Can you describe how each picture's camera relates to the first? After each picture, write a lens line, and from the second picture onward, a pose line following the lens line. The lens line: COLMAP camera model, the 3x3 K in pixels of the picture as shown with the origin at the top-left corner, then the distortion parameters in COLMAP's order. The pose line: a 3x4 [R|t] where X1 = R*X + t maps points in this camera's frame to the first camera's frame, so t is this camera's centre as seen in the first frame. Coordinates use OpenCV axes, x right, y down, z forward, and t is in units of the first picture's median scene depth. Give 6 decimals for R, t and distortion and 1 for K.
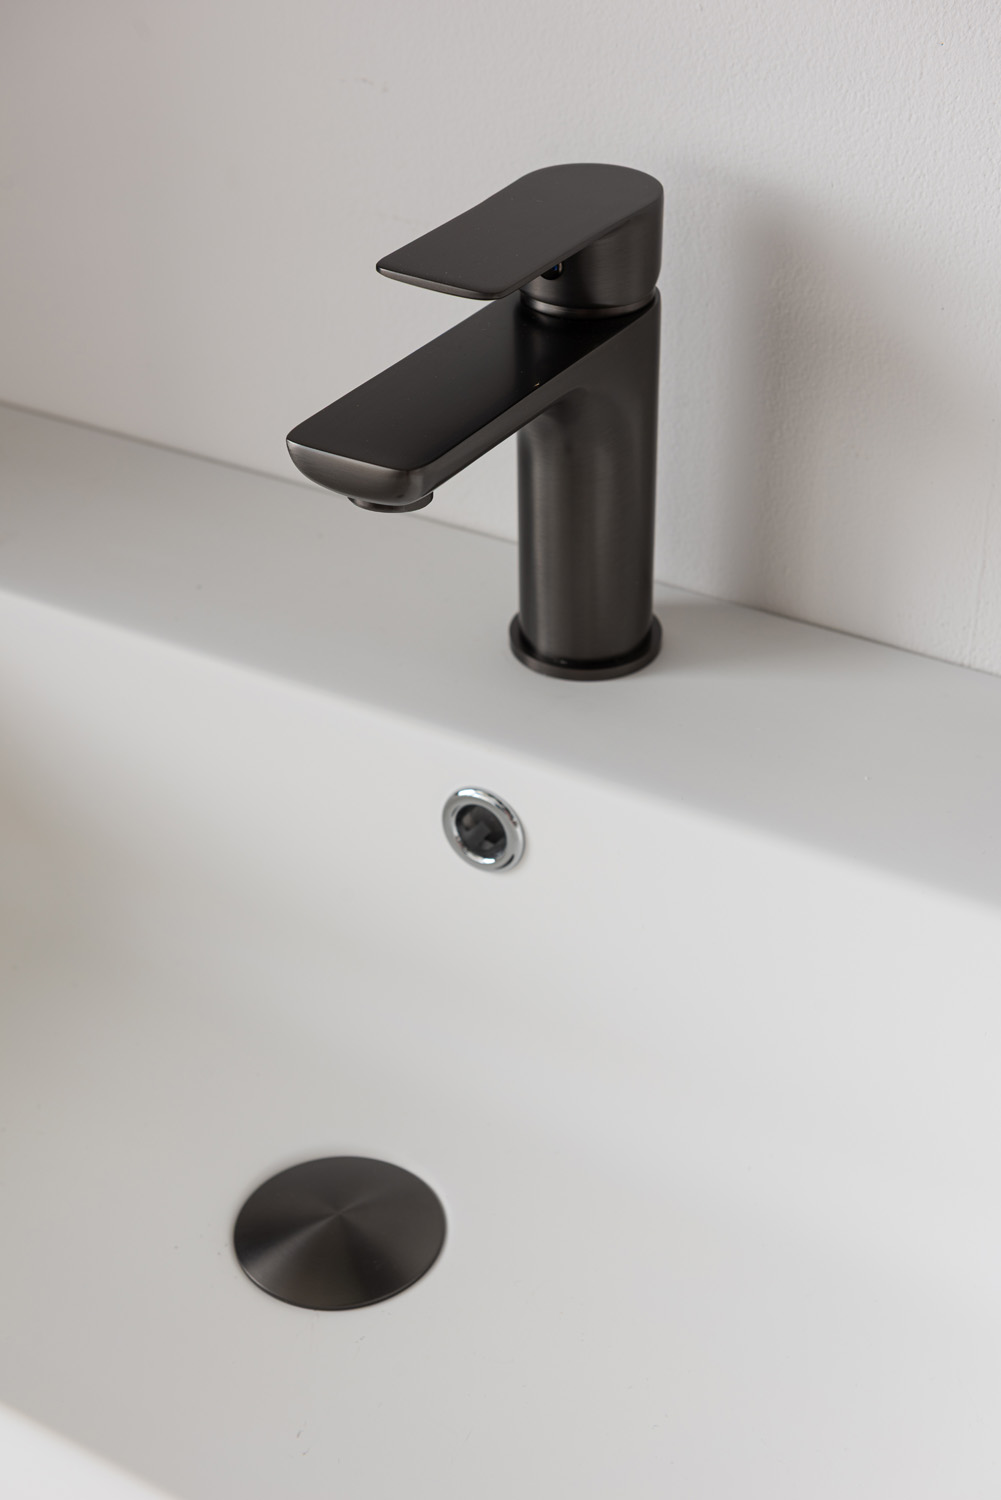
lens RADIAL K [[2189.9, 0, 505.5], [0, 2189.9, 747.1], [0, 0, 1]] dist [0.003189, 0.000000]
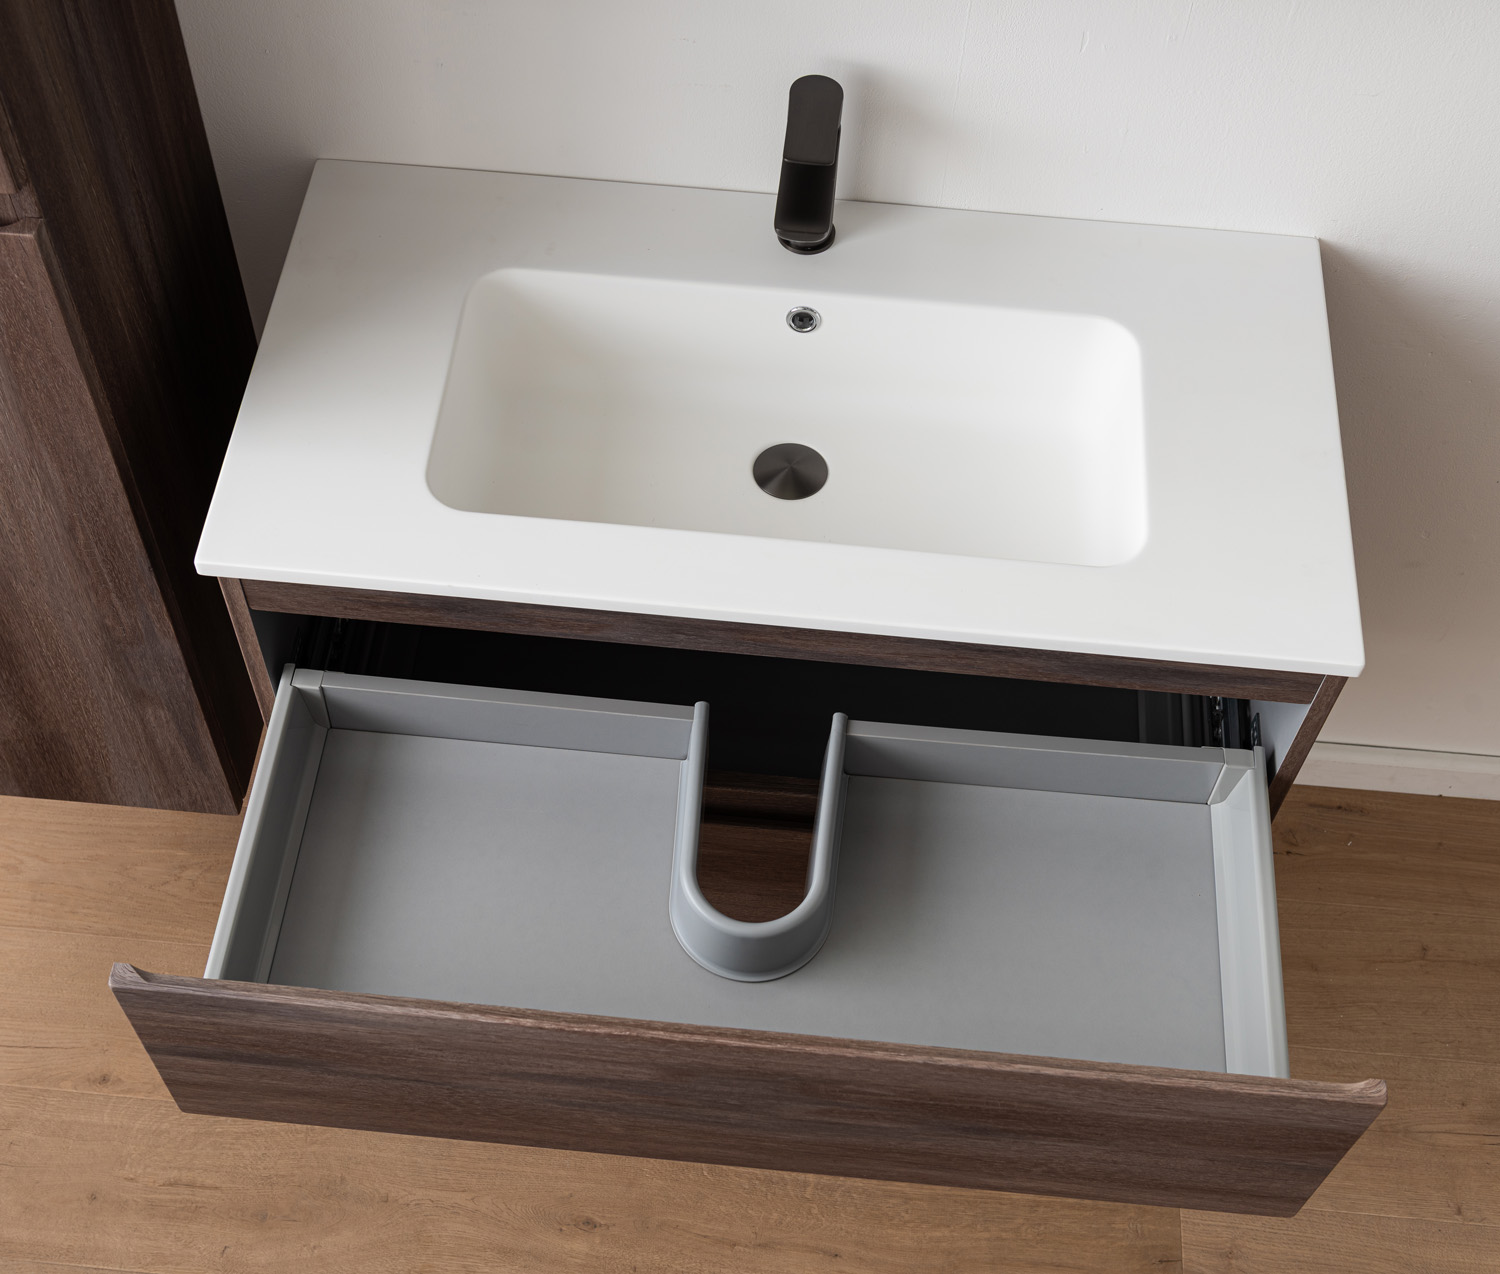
lens RADIAL K [[1970.4, 0, 734.5], [0, 1970.4, 670.8], [0, 0, 1]] dist [0.003483, 0.000000]
pose [[0.906532, -0.329616, 0.263729, -0.904286], [0.209982, 0.894073, 0.395653, -0.576190], [-0.366207, -0.303294, 0.879719, -1.300720]]
